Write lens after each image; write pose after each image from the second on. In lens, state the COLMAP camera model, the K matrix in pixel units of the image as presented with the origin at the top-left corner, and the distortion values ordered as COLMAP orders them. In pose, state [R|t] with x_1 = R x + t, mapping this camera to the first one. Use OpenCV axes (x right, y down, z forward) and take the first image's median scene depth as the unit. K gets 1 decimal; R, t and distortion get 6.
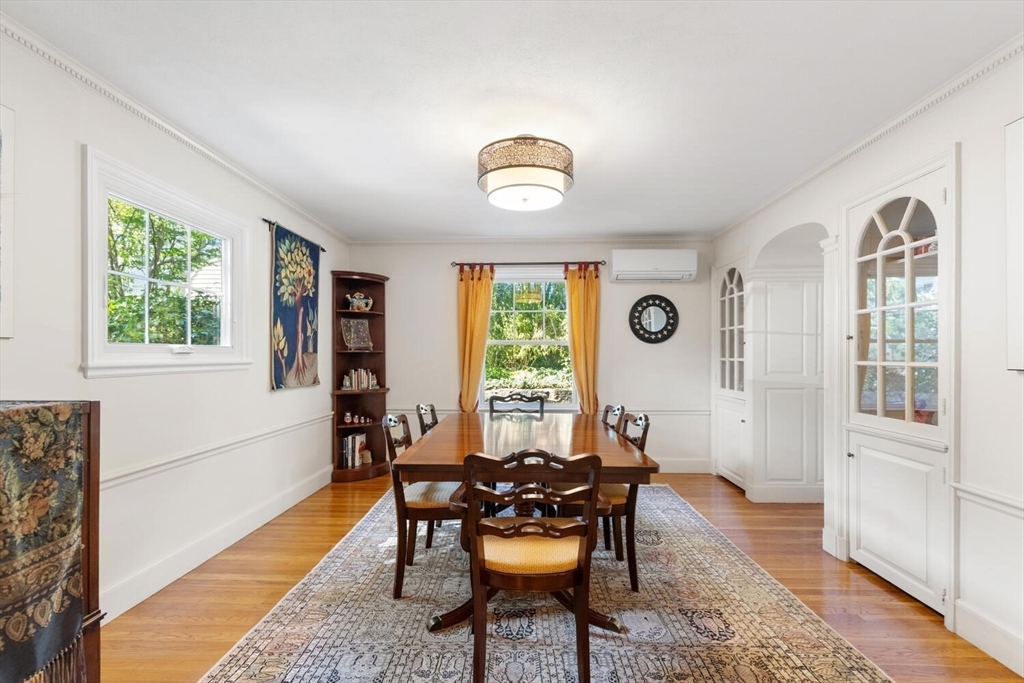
lens RADIAL K [[465.6, 0, 520.5], [0, 465.6, 359.2], [0, 0, 1]] dist [0.002798, -0.000324]
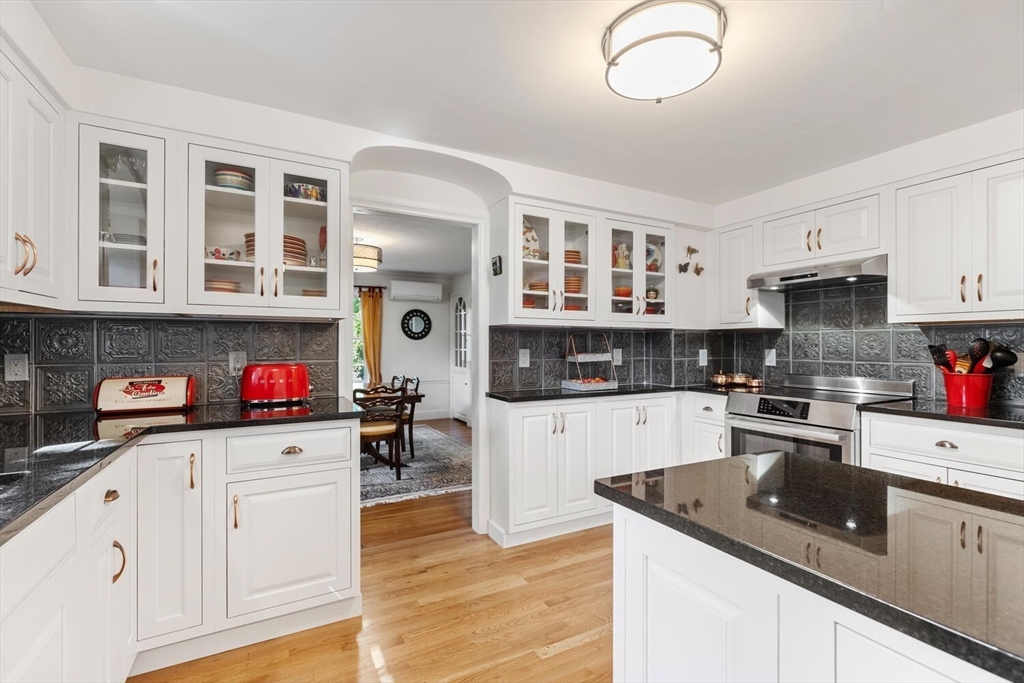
lens RADIAL K [[465.6, 0, 513.2], [0, 465.6, 343.0], [0, 0, 1]] dist [0.002798, -0.000324]
pose [[0.875610, 0.001263, 0.483017, -0.223964], [0.000928, 0.999990, -0.004298, -0.017219], [-0.483017, 0.004212, 0.875601, -0.643110]]
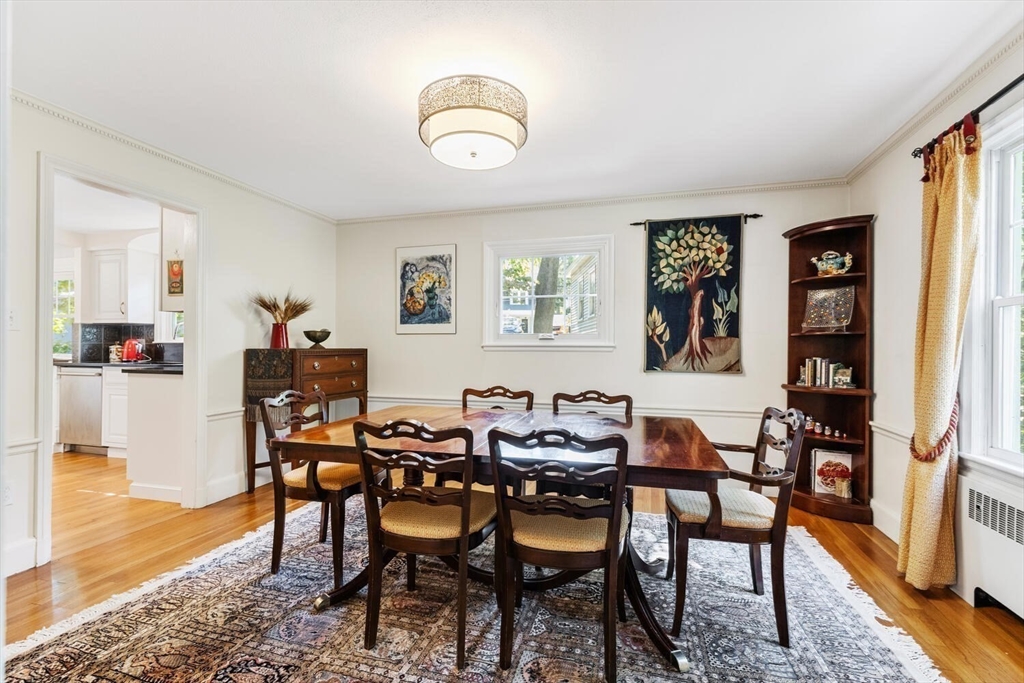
lens RADIAL K [[465.6, 0, 517.2], [0, 465.6, 347.6], [0, 0, 1]] dist [0.002798, -0.000324]
pose [[-0.264579, -0.002204, -0.964362, 0.363254], [-0.010823, 0.999941, 0.000684, 0.007297], [0.964303, 0.010618, -0.264587, 0.572552]]
